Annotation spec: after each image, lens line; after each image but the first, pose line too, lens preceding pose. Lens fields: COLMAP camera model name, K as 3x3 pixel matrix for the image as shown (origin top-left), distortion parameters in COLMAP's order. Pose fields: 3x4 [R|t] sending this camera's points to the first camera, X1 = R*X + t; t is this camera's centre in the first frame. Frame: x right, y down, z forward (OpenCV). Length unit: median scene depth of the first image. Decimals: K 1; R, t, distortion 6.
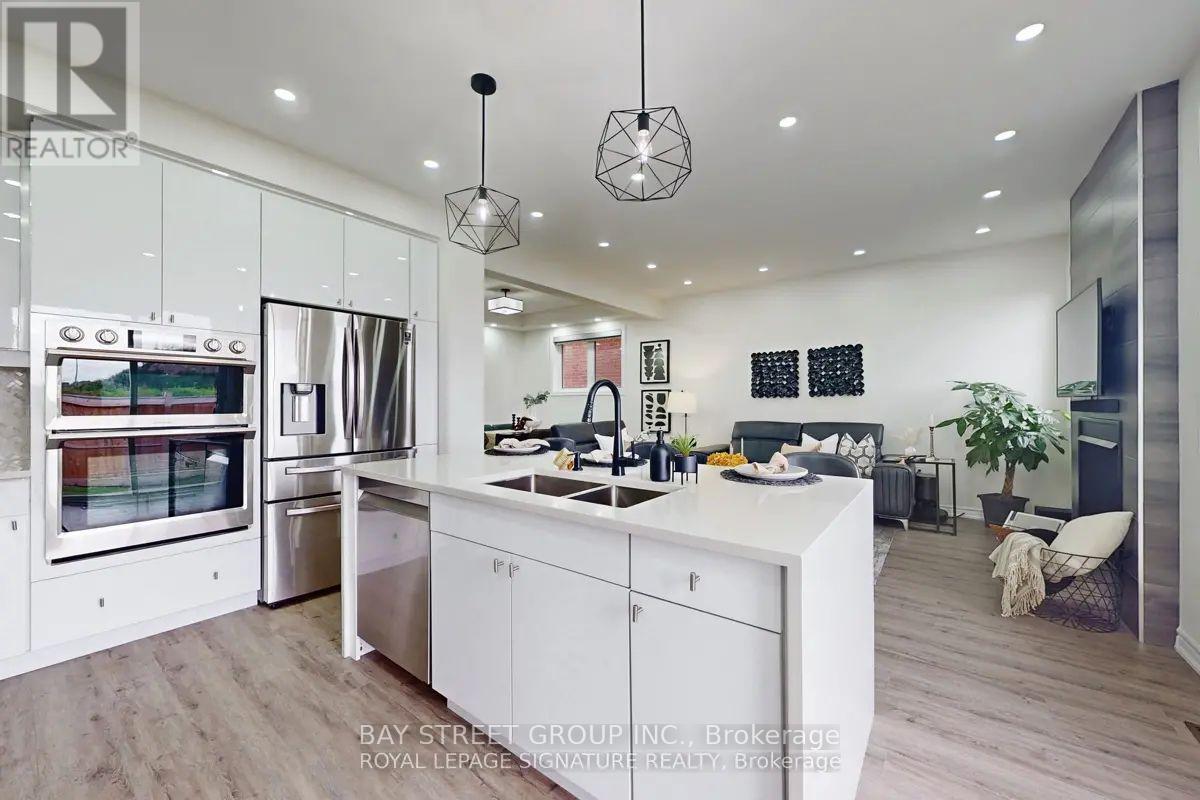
lens RADIAL K [[447.4, 0, 589.6], [0, 447.4, 411.0], [0, 0, 1]] dist [-0.006145, 0.000973]
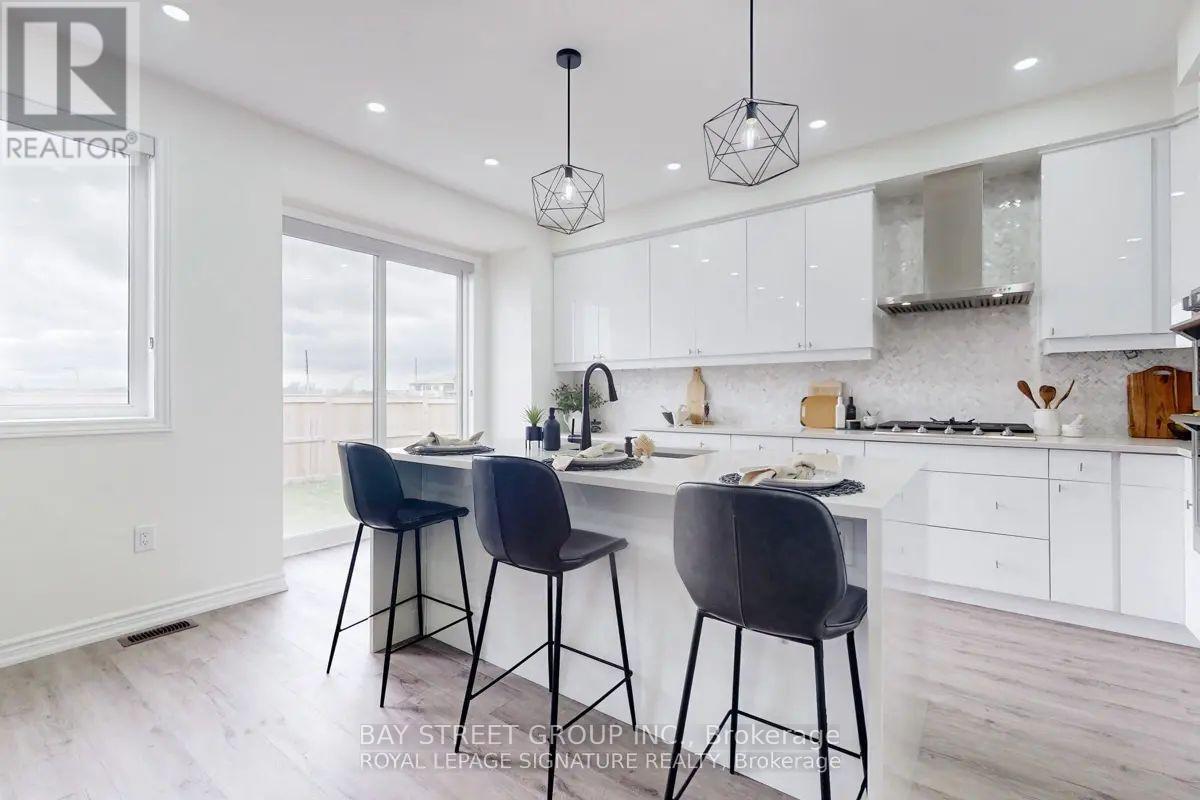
lens RADIAL K [[514.3, 0, 599.8], [0, 514.3, 394.1], [0, 0, 1]] dist [0.001926, -0.002448]
pose [[-0.999379, 0.006668, -0.034602, 0.058789], [0.006167, 0.999875, 0.014553, -0.012410], [0.034695, 0.014331, -0.999295, 2.001200]]
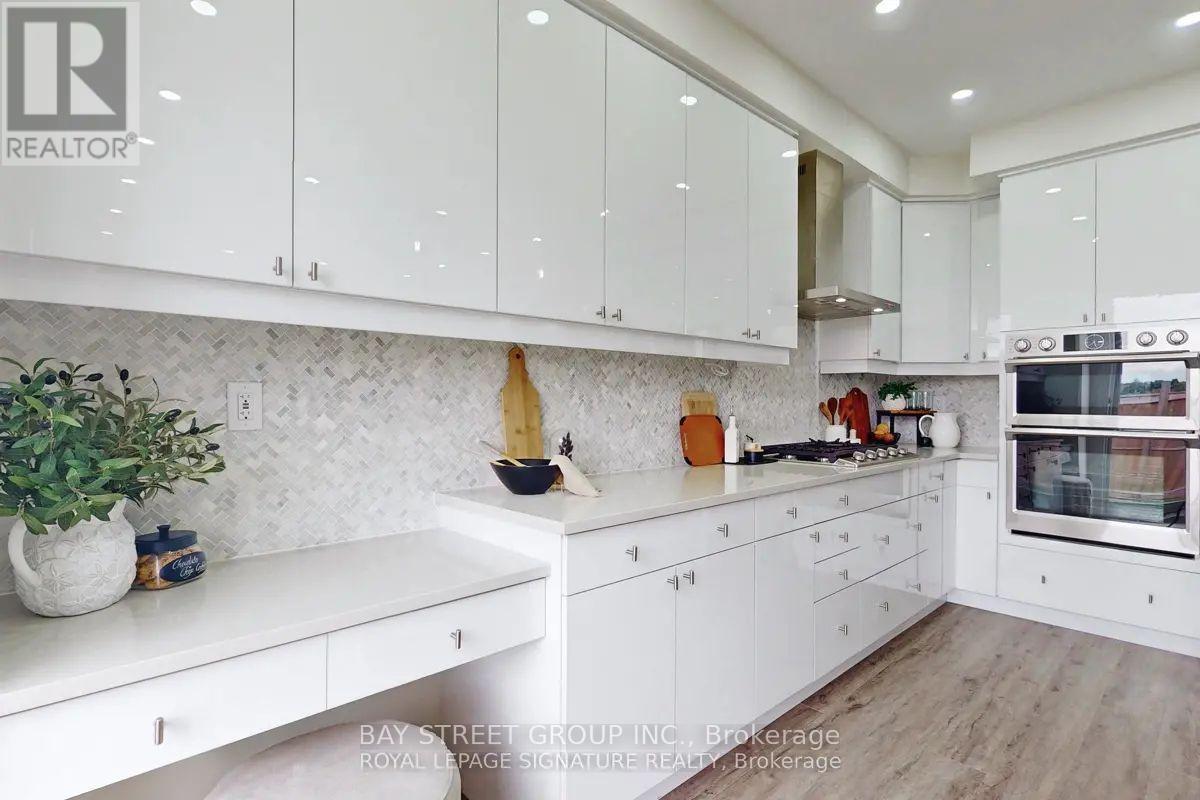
lens RADIAL K [[583.0, 0, 604.5], [0, 583.0, 399.1], [0, 0, 1]] dist [-0.002341, -0.003678]
pose [[-0.156585, -0.001138, -0.987664, 0.570989], [-0.019897, 0.999800, 0.002002, -0.008416], [0.987464, 0.019965, -0.156576, 0.125310]]
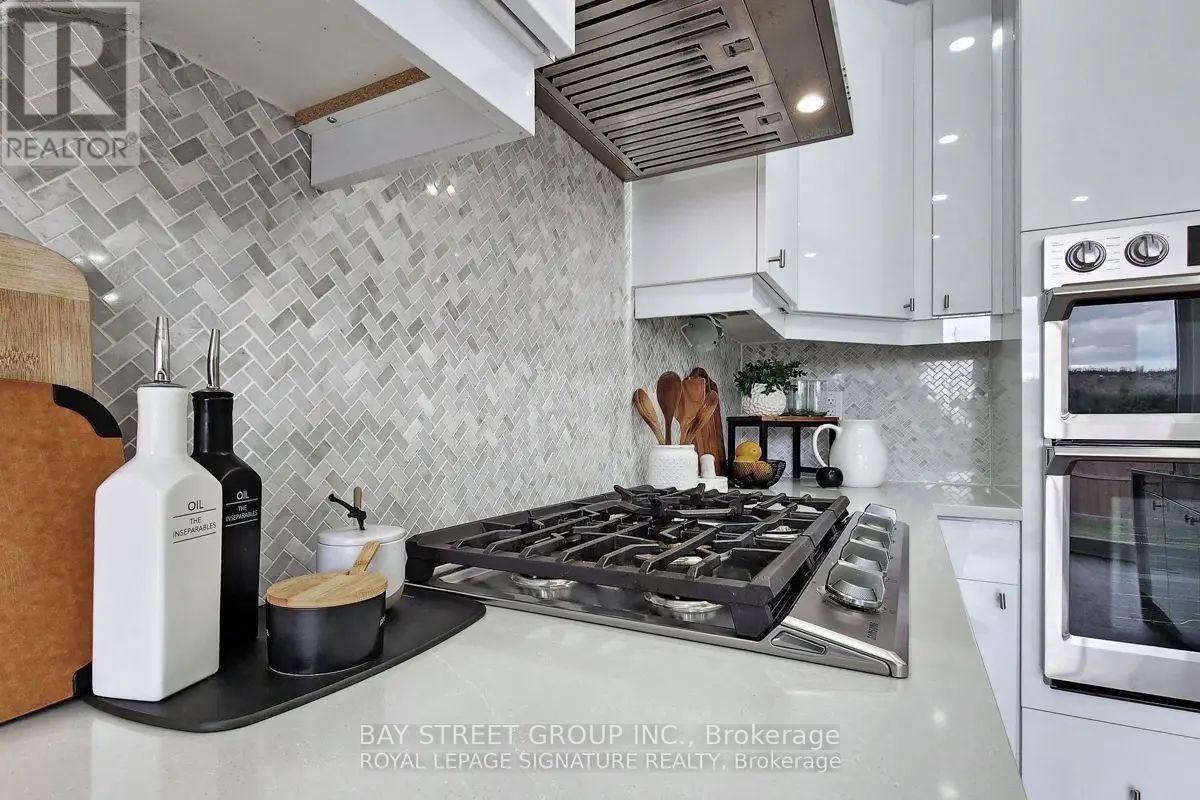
lens RADIAL K [[583.0, 0, 602.2], [0, 583.0, 419.0], [0, 0, 1]] dist [-0.002341, -0.003678]
pose [[0.181051, -0.009893, -0.983424, -0.613259], [-0.022166, 0.999654, -0.014137, 0.040397], [0.983224, 0.024359, 0.180769, 0.332608]]
